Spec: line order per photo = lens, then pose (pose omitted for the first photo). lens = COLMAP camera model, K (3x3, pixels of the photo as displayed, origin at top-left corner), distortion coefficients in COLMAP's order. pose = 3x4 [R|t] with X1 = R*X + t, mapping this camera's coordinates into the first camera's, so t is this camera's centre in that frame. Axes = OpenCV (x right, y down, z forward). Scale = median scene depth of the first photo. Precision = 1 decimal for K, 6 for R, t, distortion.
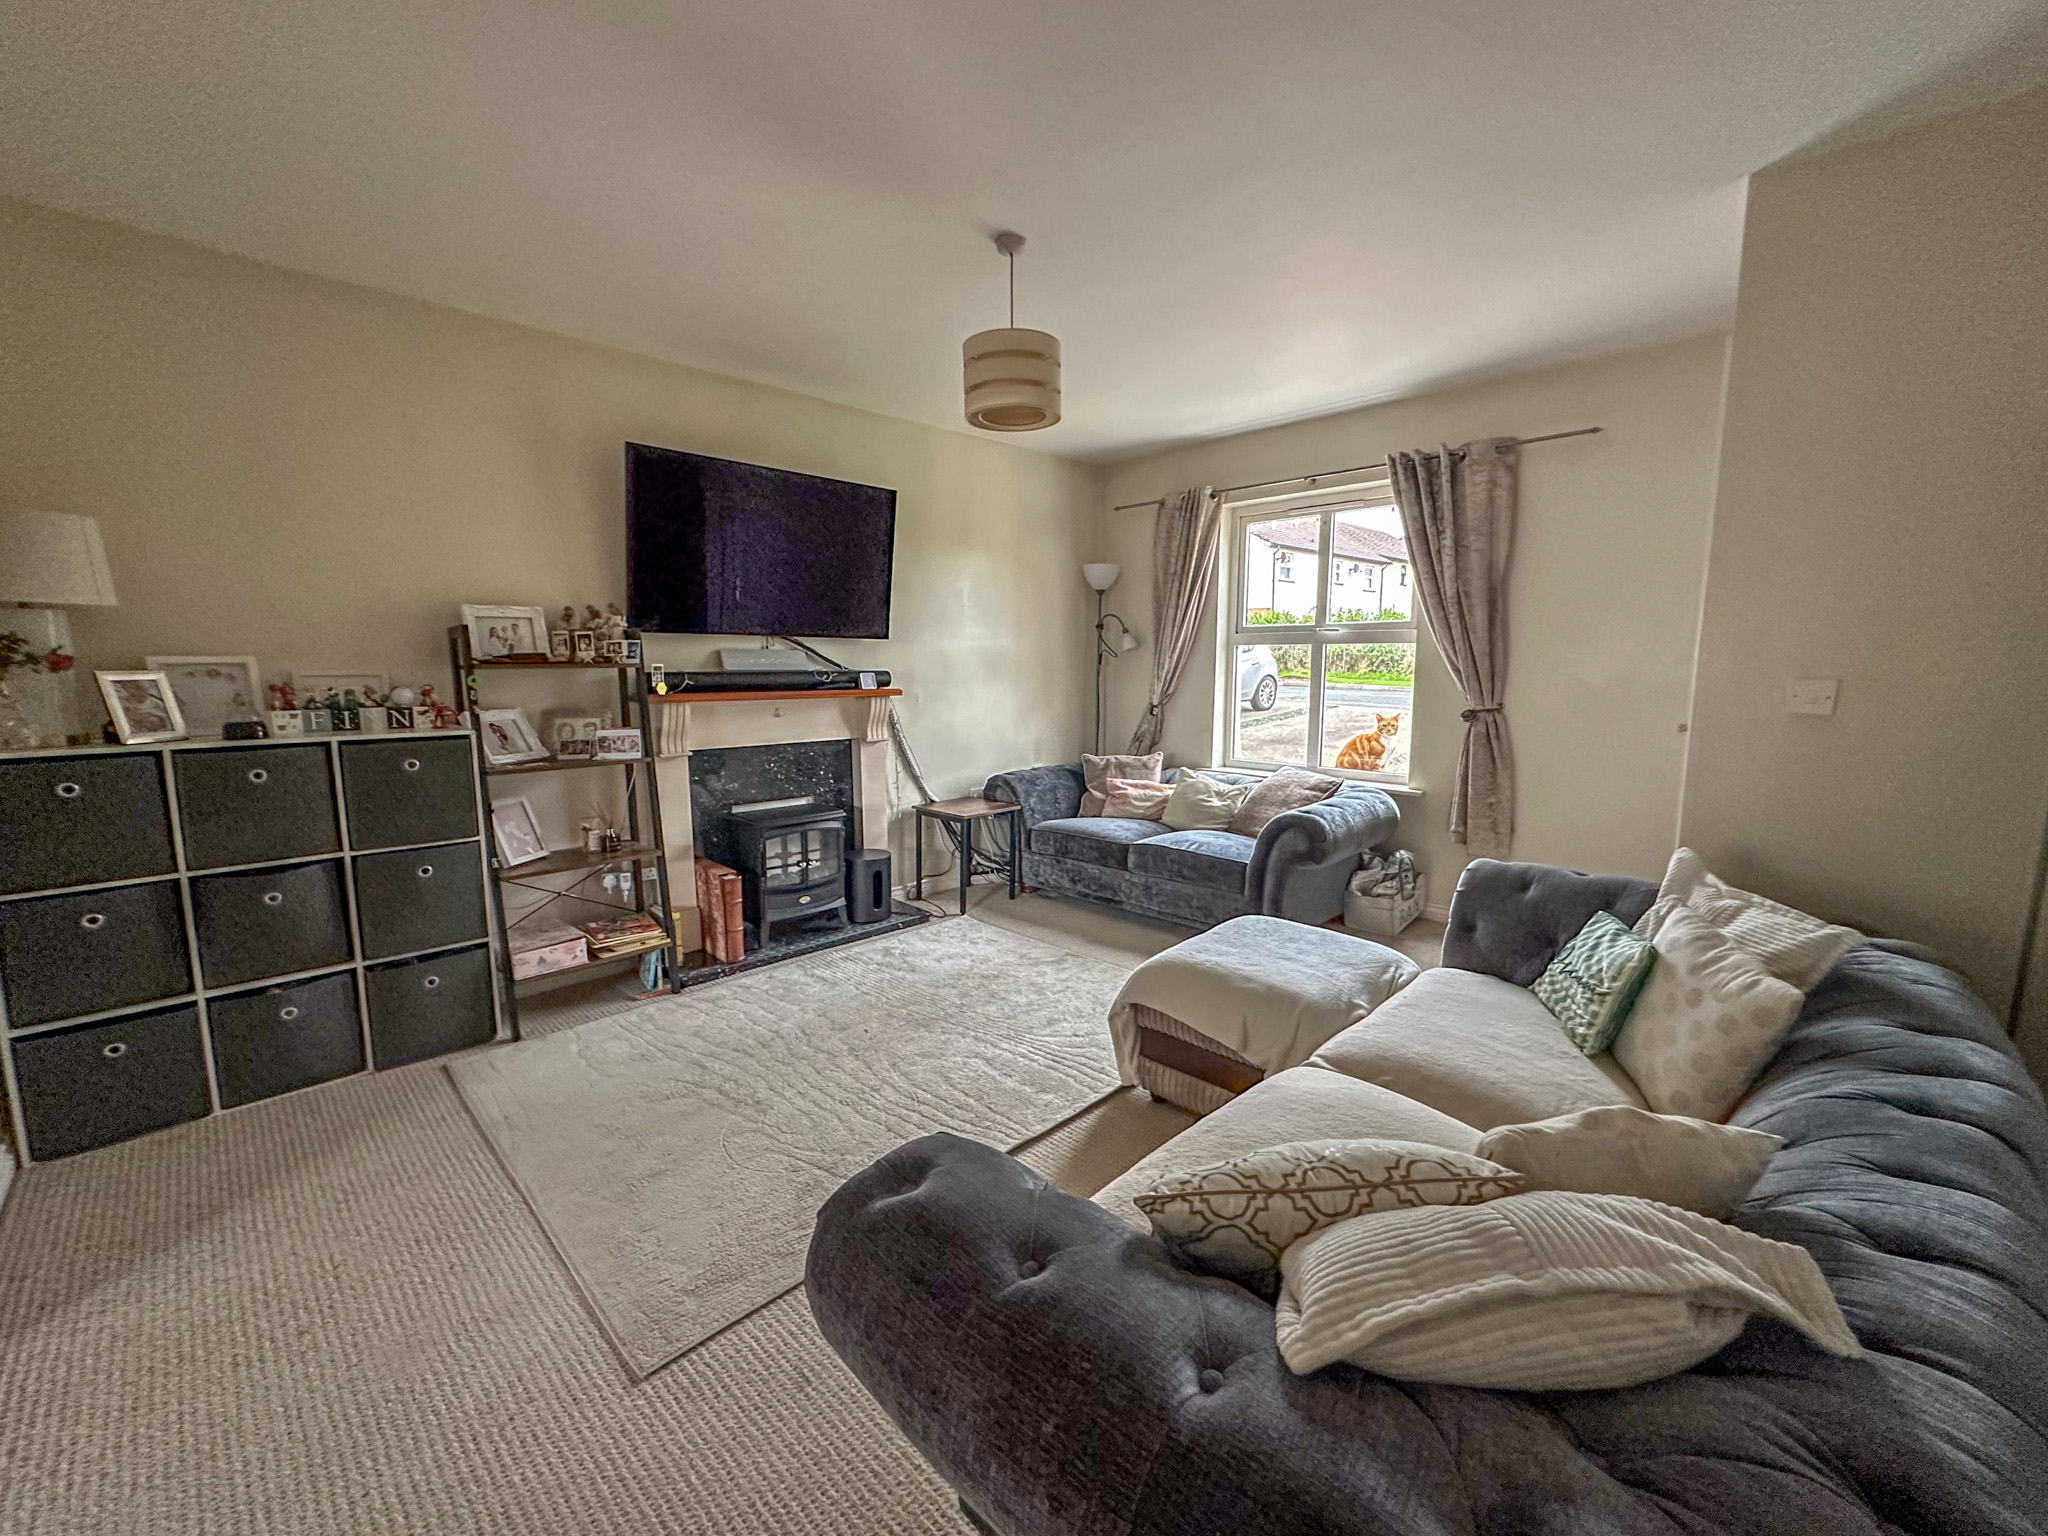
lens RADIAL K [[848.2, 0, 1025.4], [0, 848.2, 775.0], [0, 0, 1]] dist [-0.000105, 0.000063]
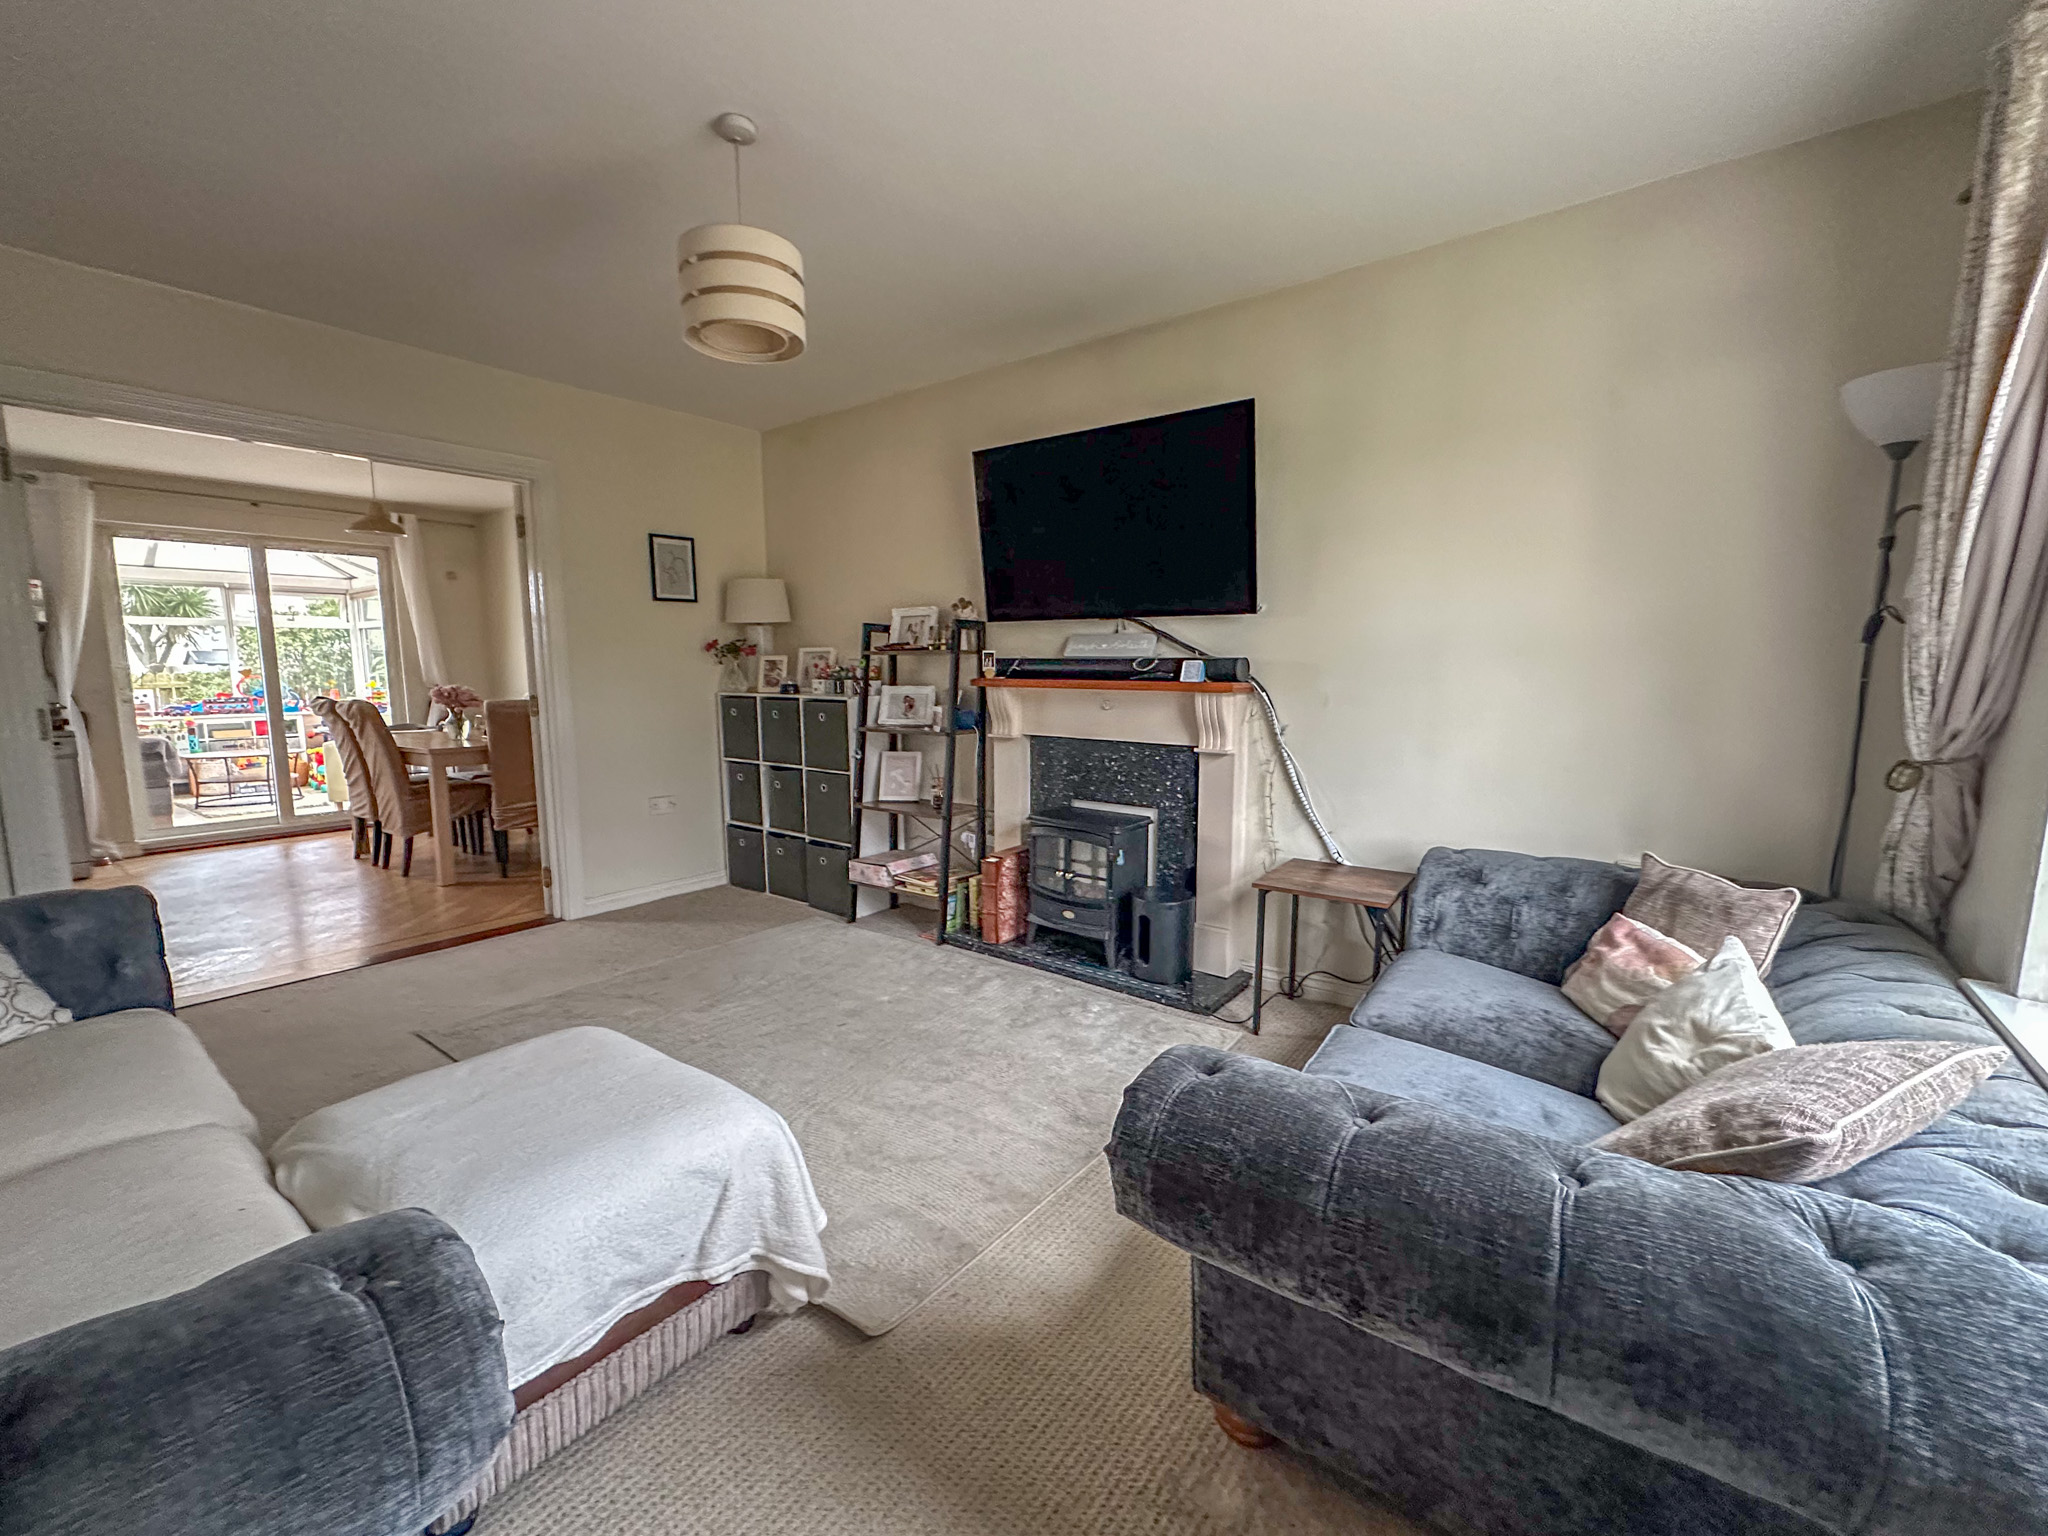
lens RADIAL K [[848.2, 0, 1025.4], [0, 848.2, 775.0], [0, 0, 1]] dist [-0.000105, 0.000063]
pose [[0.126982, 0.125385, -0.983948, 0.591025], [-0.136335, 0.984770, 0.107896, -0.086717], [0.982491, 0.120446, 0.142142, 0.812656]]
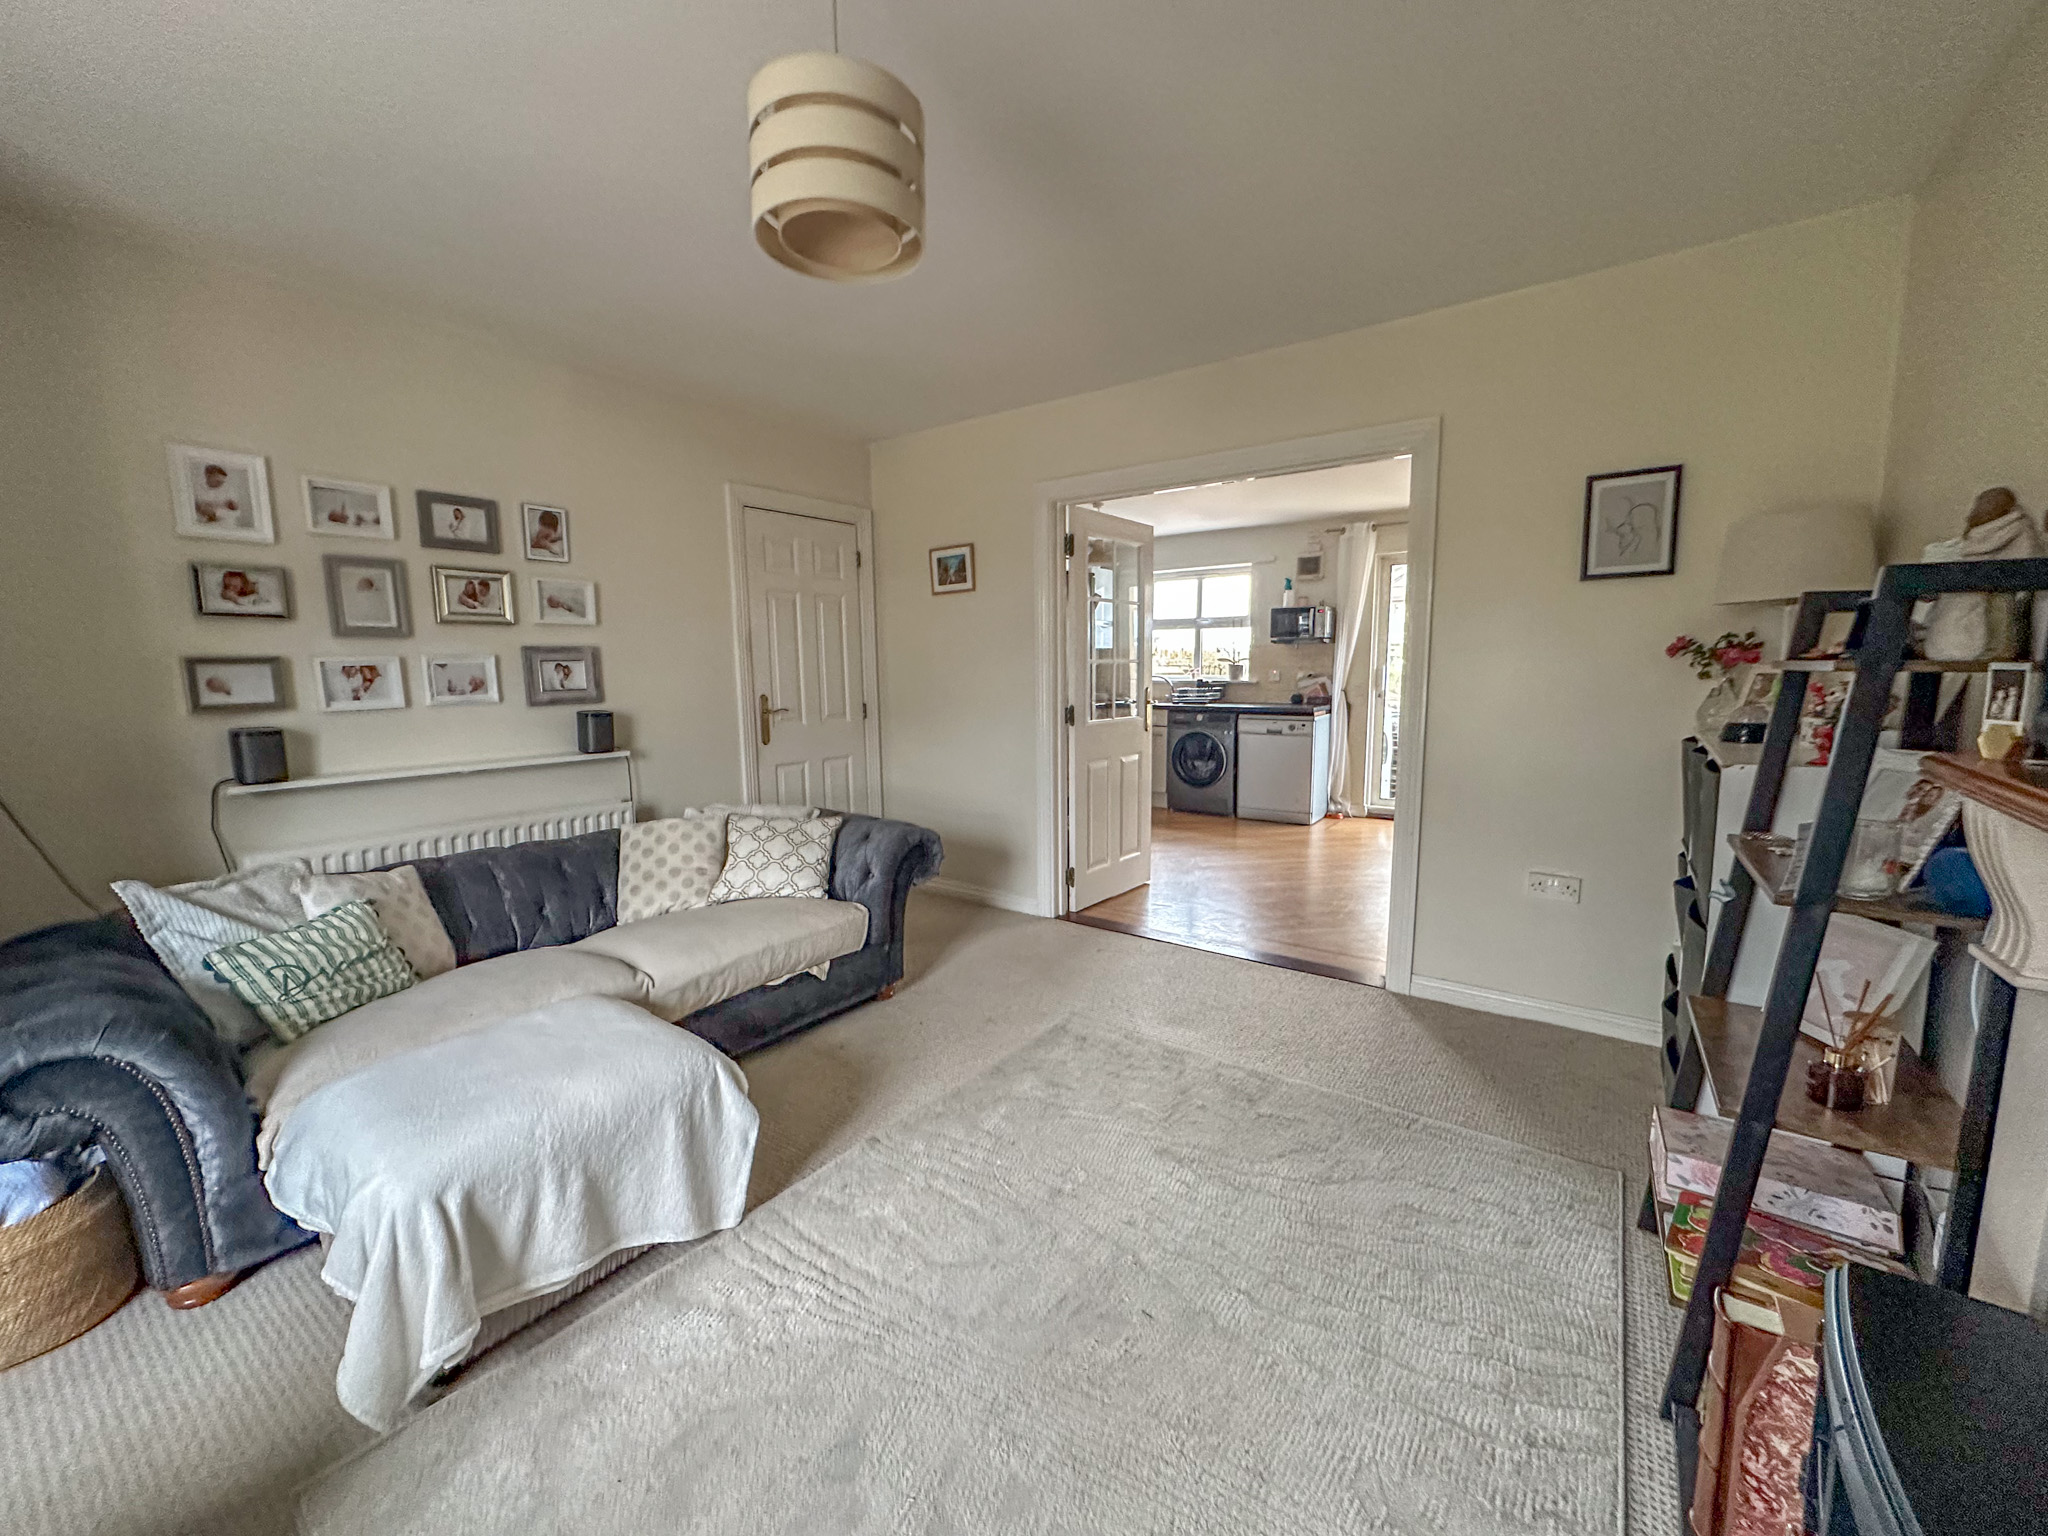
lens RADIAL K [[819.1, 0, 1028.4], [0, 819.1, 772.1], [0, 0, 1]] dist [-0.001300, -0.000041]
pose [[-0.987796, 0.027642, -0.153282, -0.019720], [-0.014588, 0.963380, 0.267743, -0.148330], [0.155069, 0.266712, -0.951219, 1.105117]]
